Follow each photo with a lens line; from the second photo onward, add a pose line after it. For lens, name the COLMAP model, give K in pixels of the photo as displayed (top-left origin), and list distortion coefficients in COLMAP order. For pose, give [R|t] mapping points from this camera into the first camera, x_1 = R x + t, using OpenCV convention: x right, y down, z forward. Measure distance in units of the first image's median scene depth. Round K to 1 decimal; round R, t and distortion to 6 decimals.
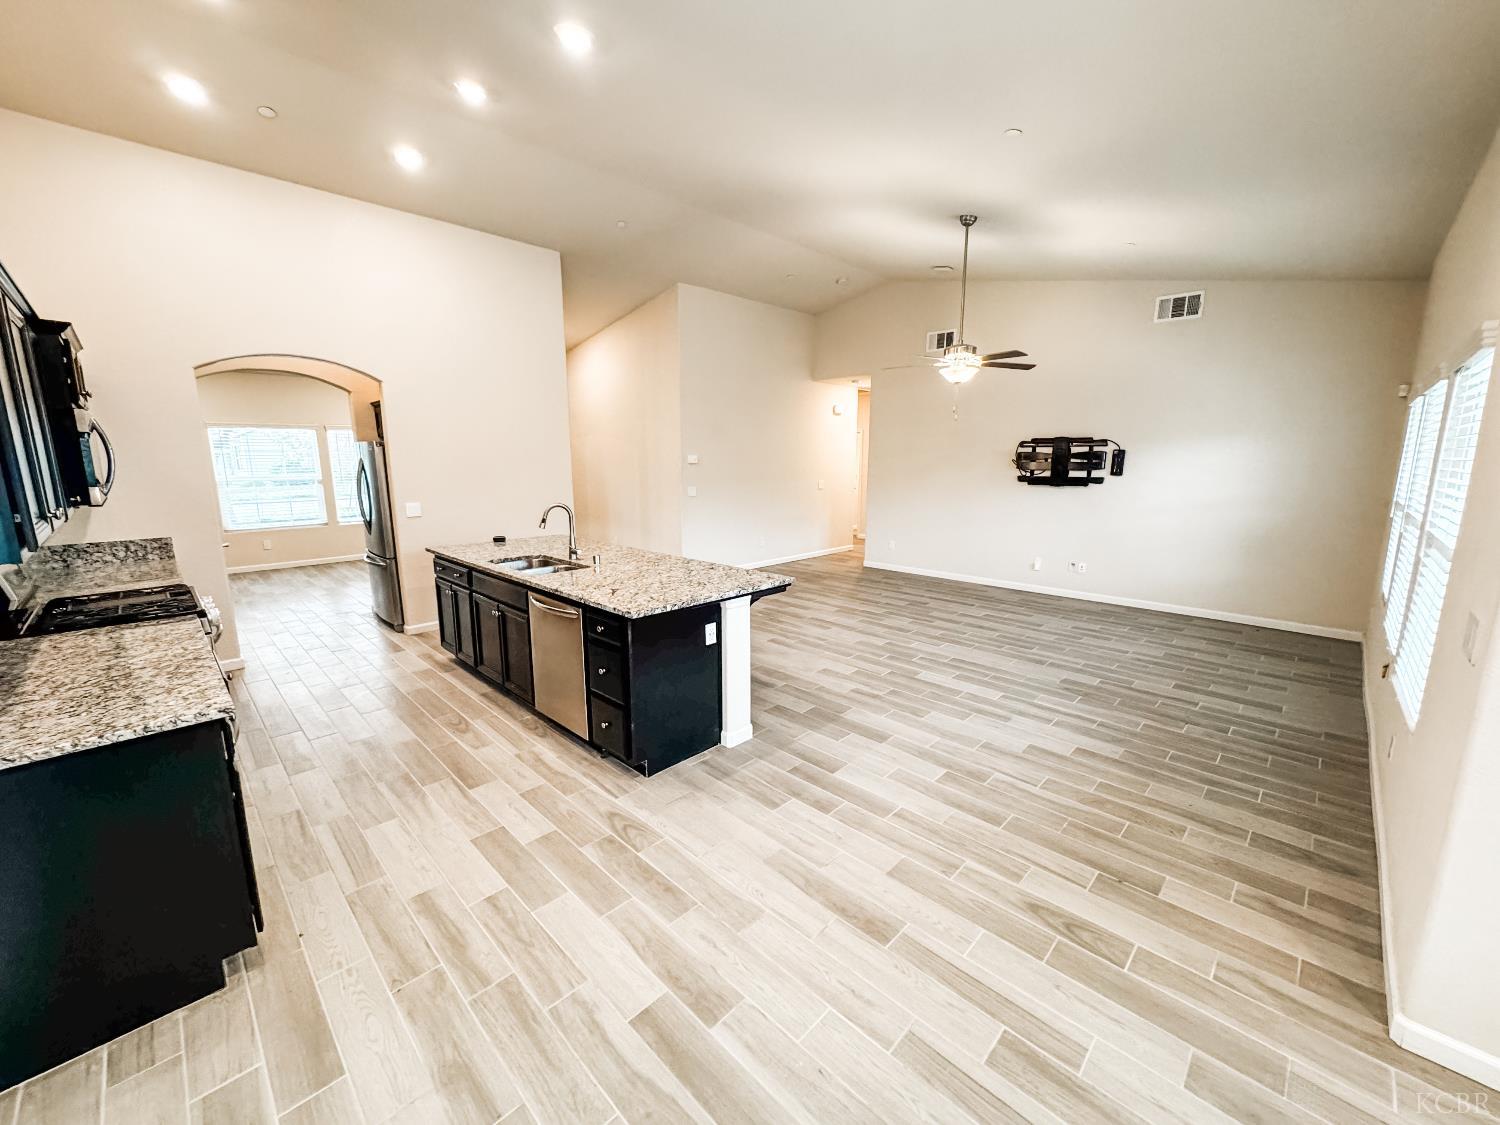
lens RADIAL K [[599.0, 0, 745.8], [0, 599.0, 564.8], [0, 0, 1]] dist [-0.002719, 0.000244]
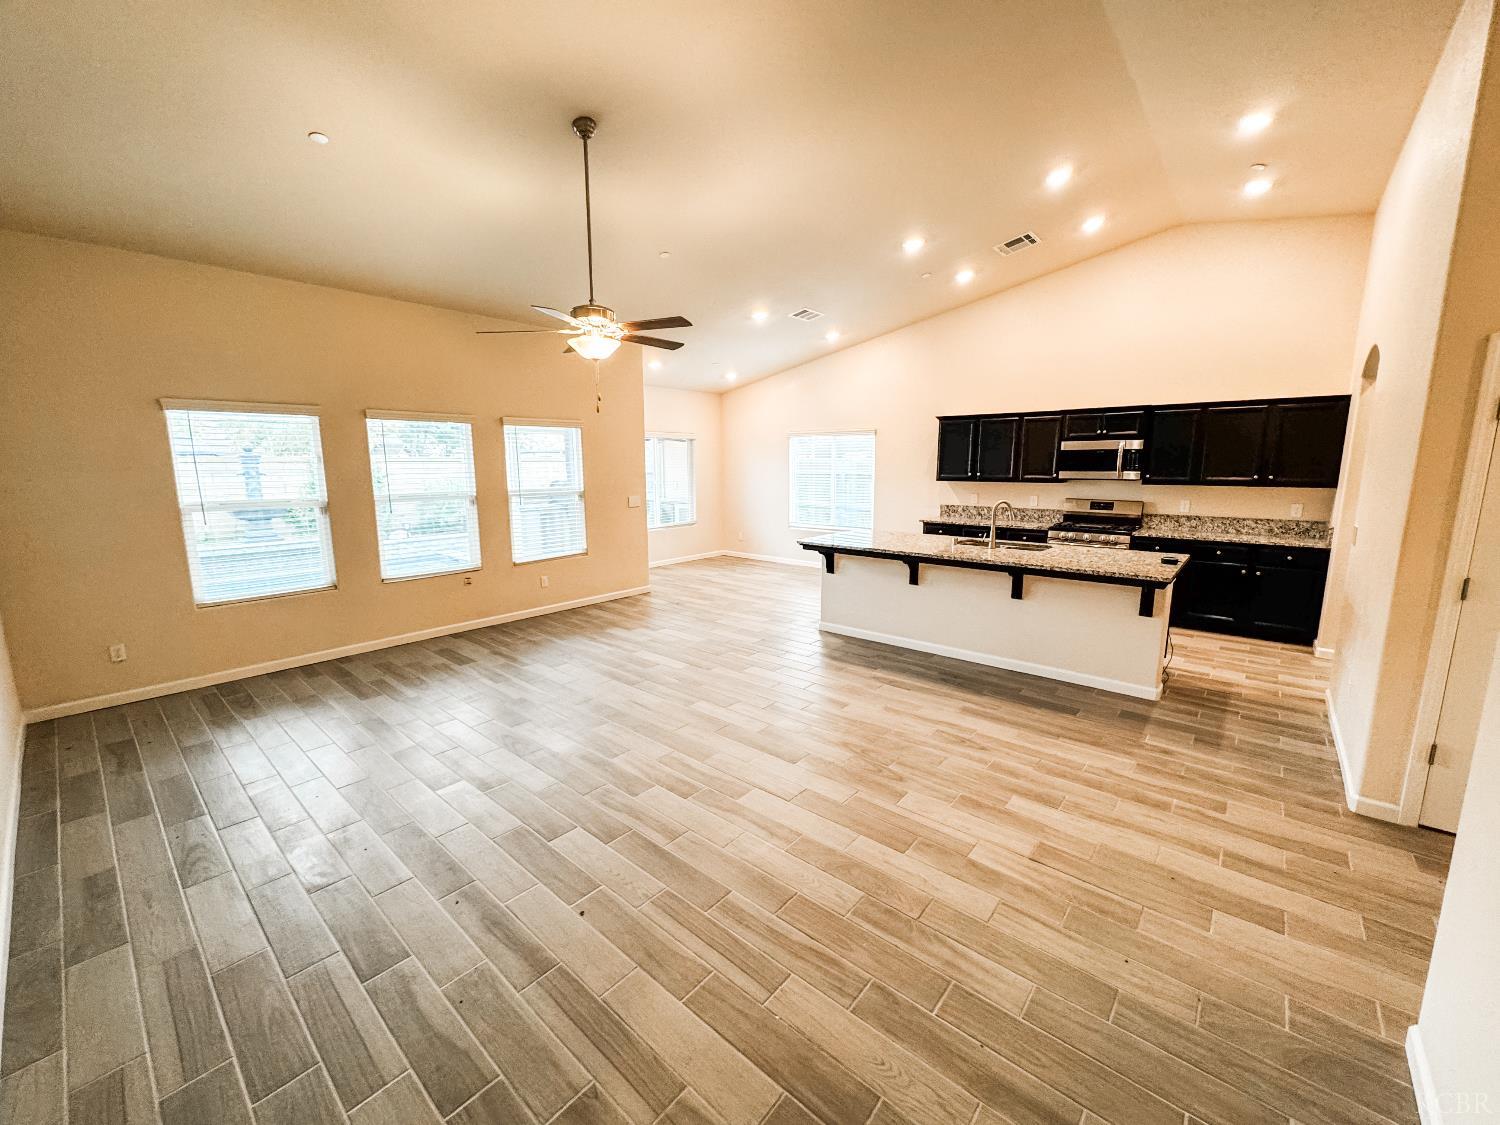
lens RADIAL K [[599.0, 0, 748.2], [0, 599.0, 562.8], [0, 0, 1]] dist [-0.002719, 0.000244]
pose [[-0.997515, 0.013772, -0.069099, 0.256571], [-0.010971, 0.938389, 0.345407, -0.365832], [0.069598, 0.345307, -0.935906, 1.977688]]
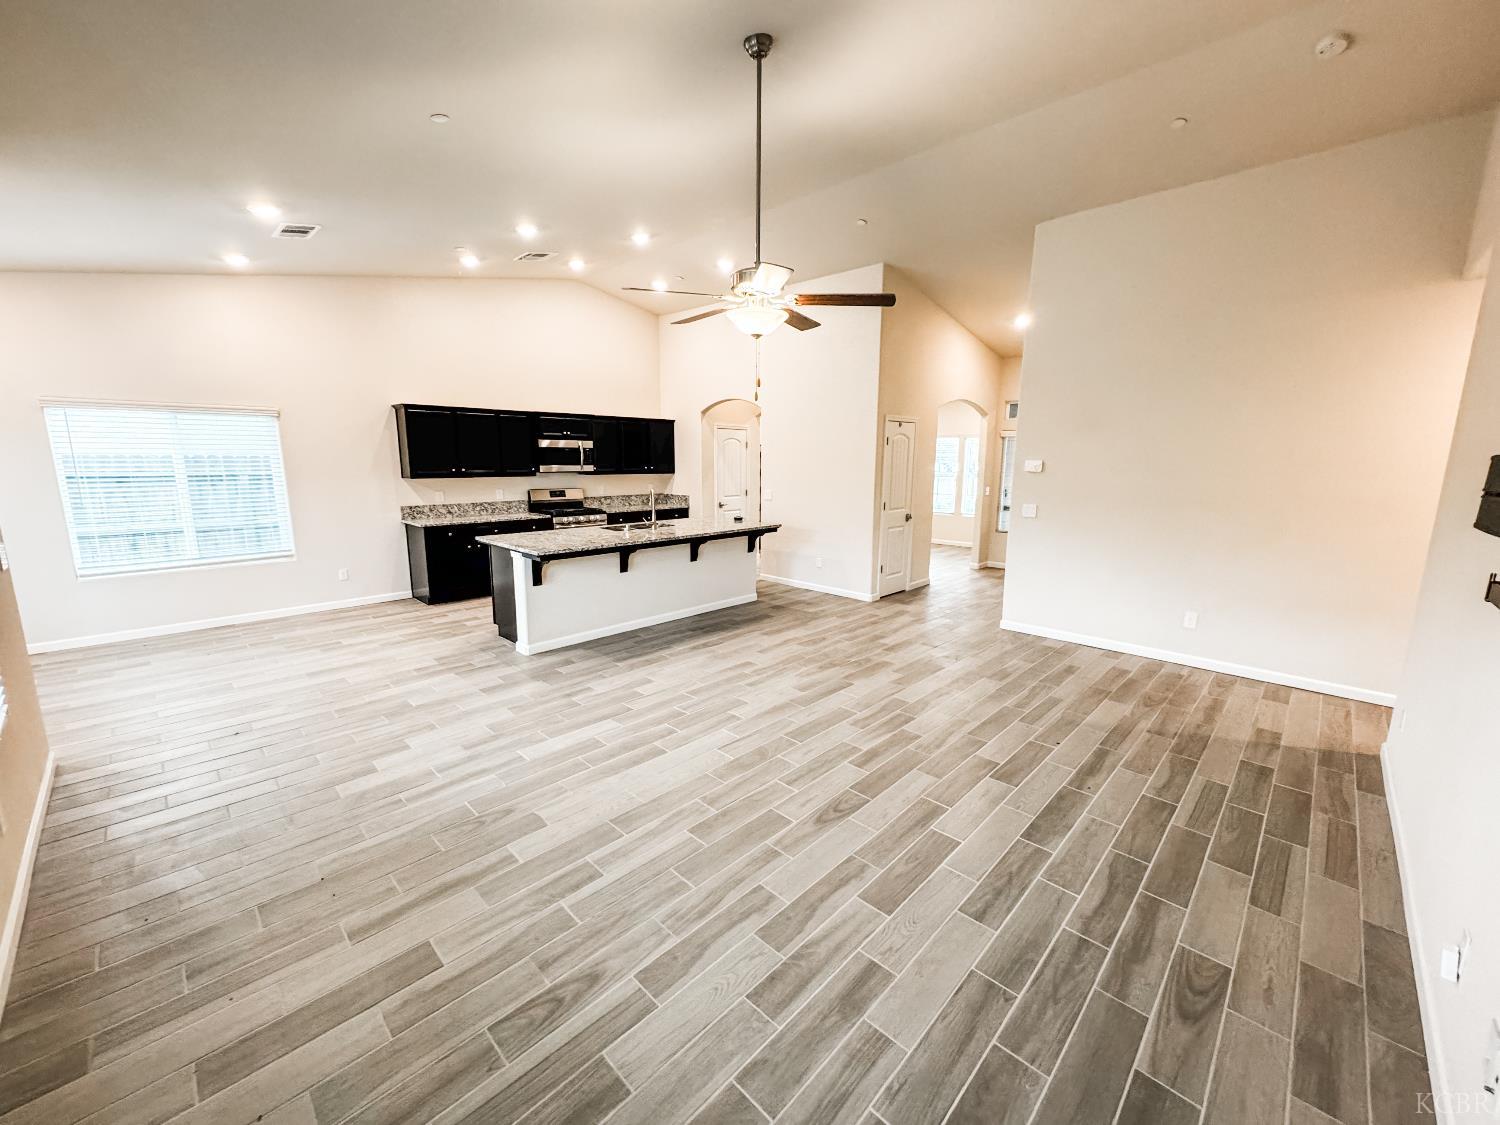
lens RADIAL K [[599.0, 0, 756.7], [0, 599.0, 559.4], [0, 0, 1]] dist [-0.002719, 0.000244]
pose [[0.015687, 0.168417, -0.985591, 1.093474], [-0.191987, 0.967878, 0.162334, -0.210509], [0.981272, 0.186674, 0.047517, 1.134375]]
